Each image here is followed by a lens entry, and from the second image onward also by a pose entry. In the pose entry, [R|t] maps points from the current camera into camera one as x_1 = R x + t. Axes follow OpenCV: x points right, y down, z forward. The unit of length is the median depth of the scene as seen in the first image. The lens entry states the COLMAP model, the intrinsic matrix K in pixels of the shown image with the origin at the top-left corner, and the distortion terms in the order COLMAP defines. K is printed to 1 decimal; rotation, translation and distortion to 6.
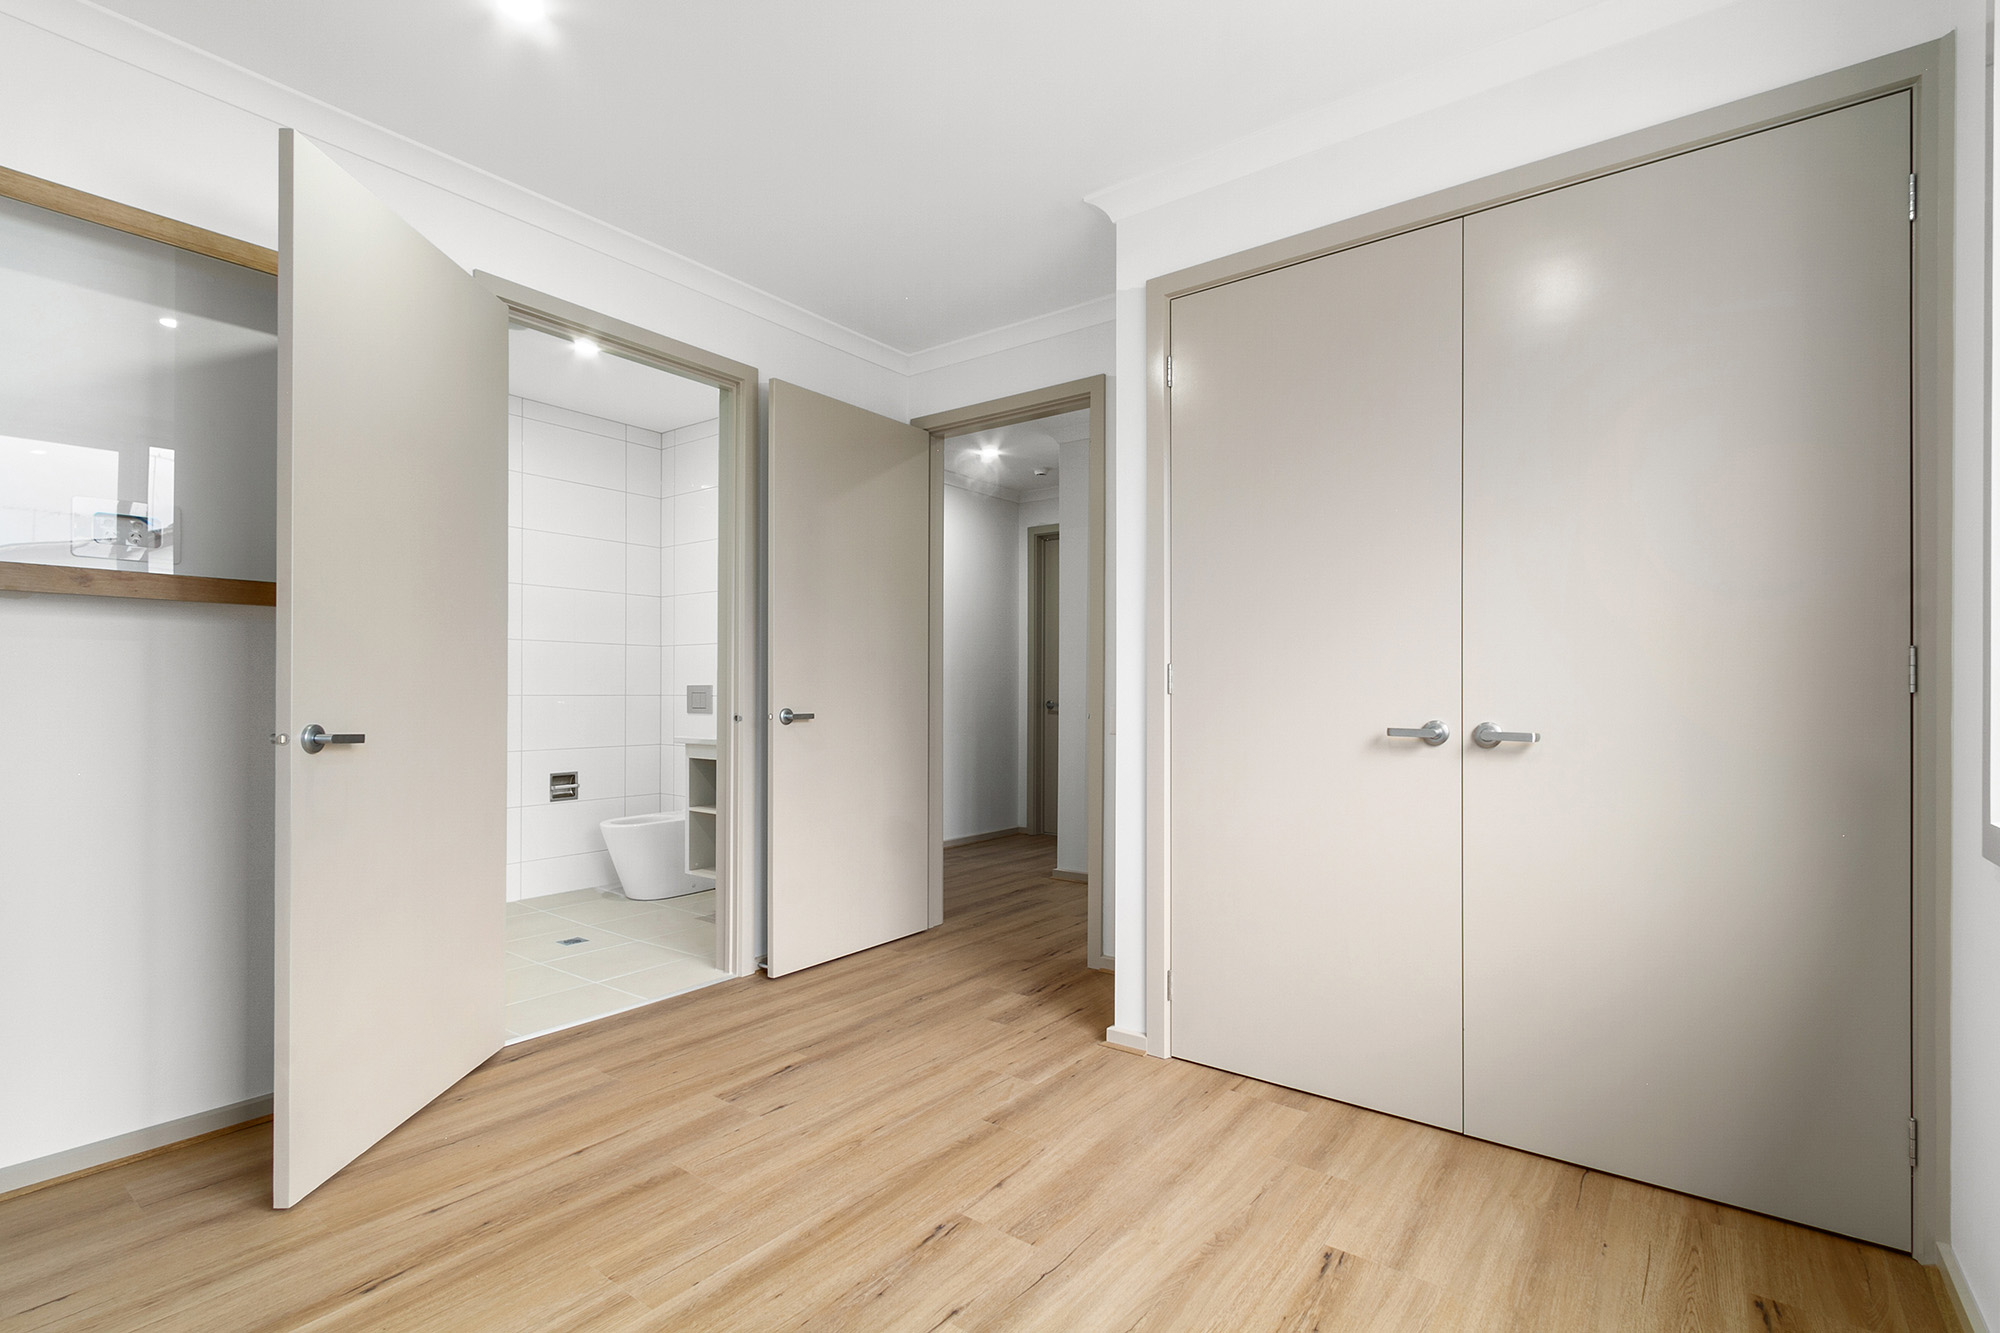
lens RADIAL K [[916.8, 0, 999.0], [0, 916.8, 688.8], [0, 0, 1]] dist [0.002061, -0.000235]
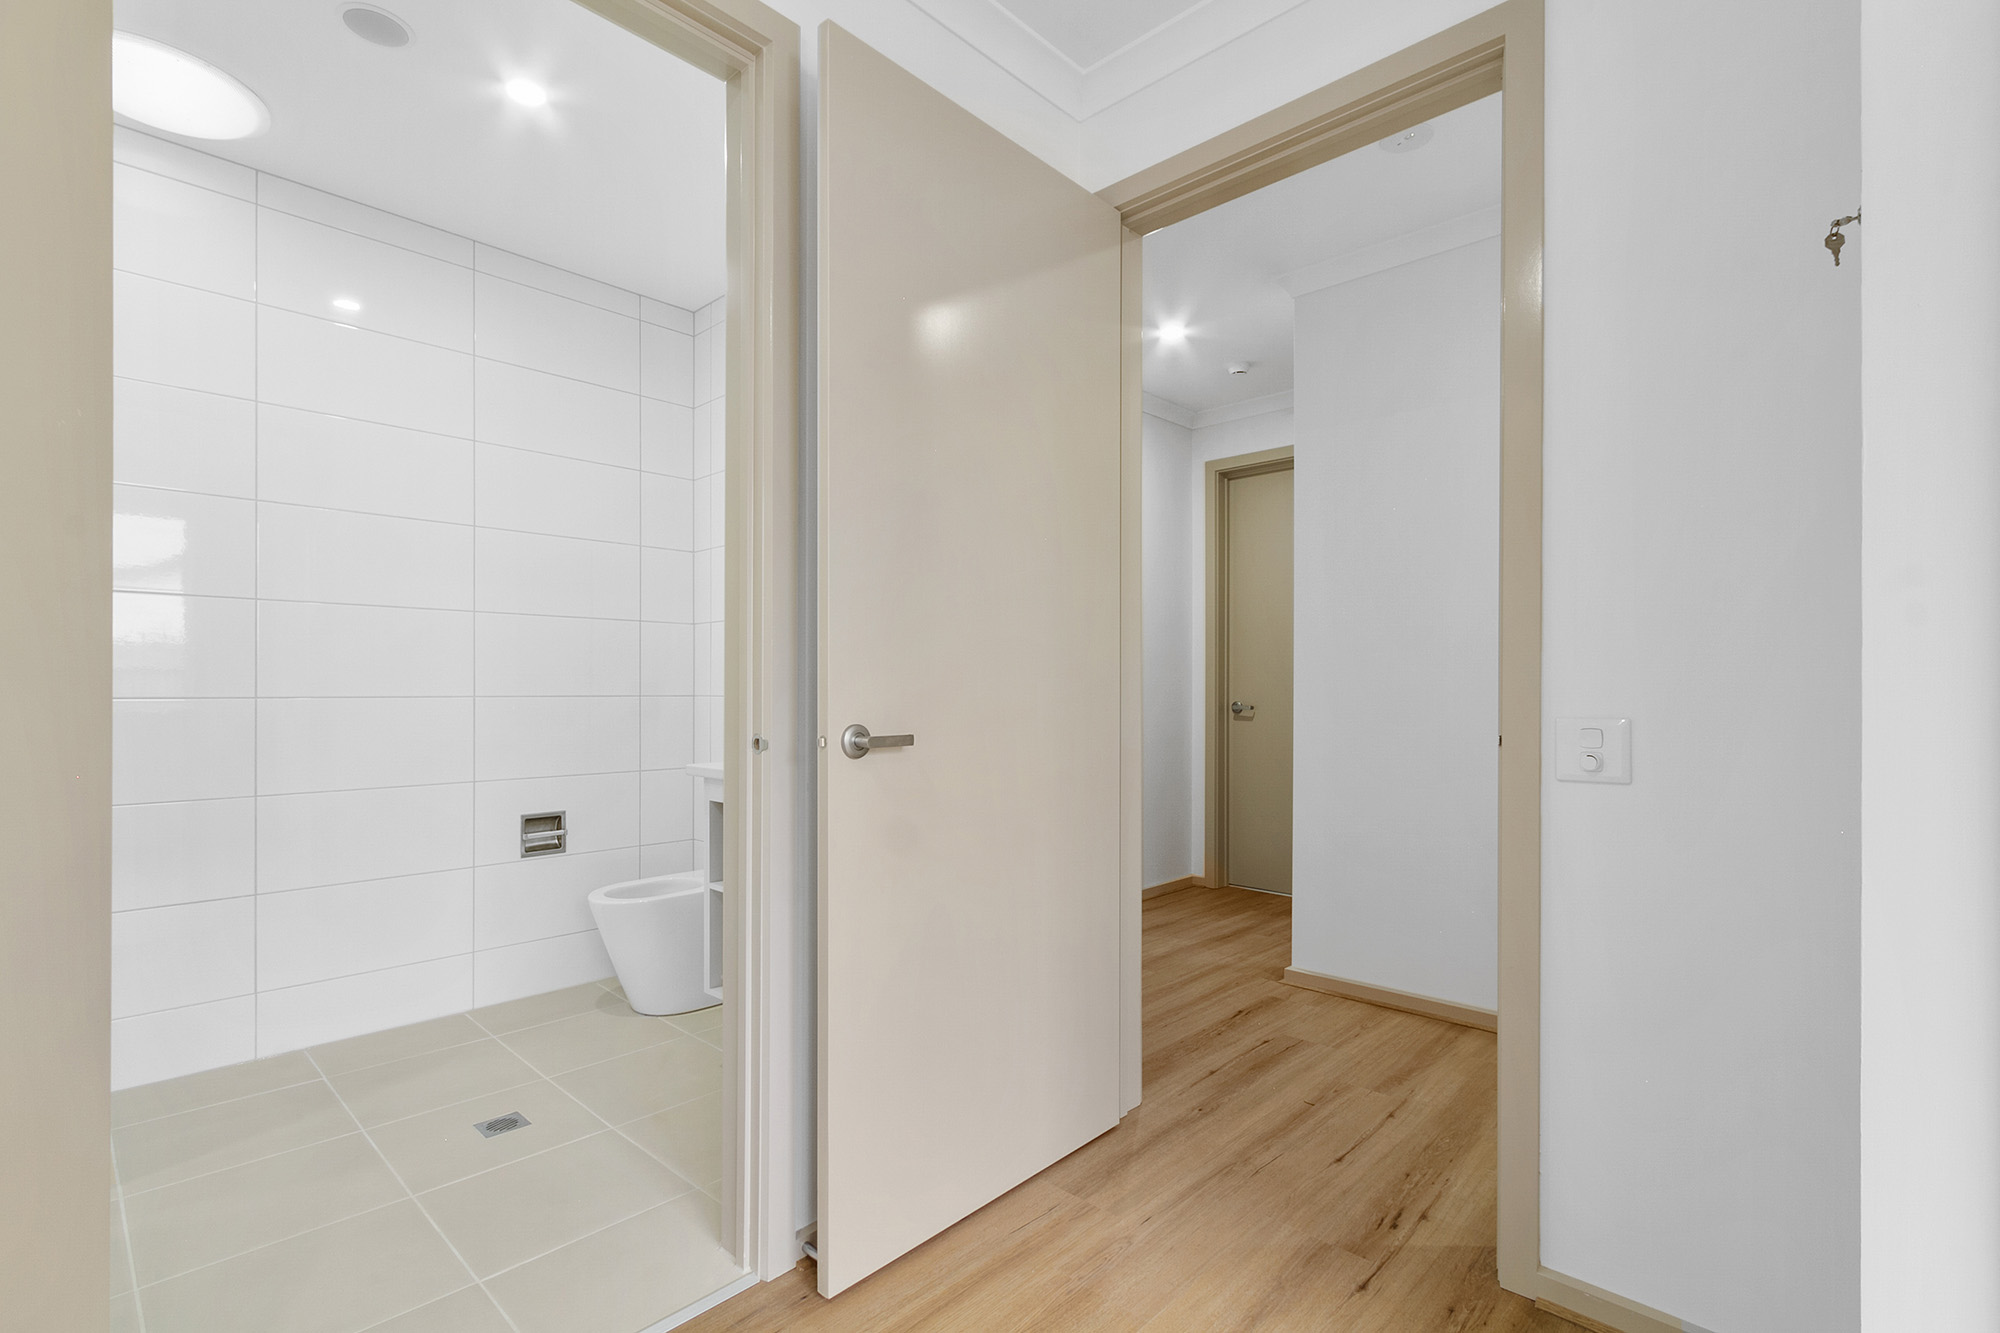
lens RADIAL K [[916.8, 0, 1003.5], [0, 916.8, 683.5], [0, 0, 1]] dist [0.002061, -0.000235]
pose [[0.994677, -0.003775, -0.102974, -0.077287], [0.003302, 0.999983, -0.004764, 0.001861], [0.102990, 0.004399, 0.994673, 0.388020]]
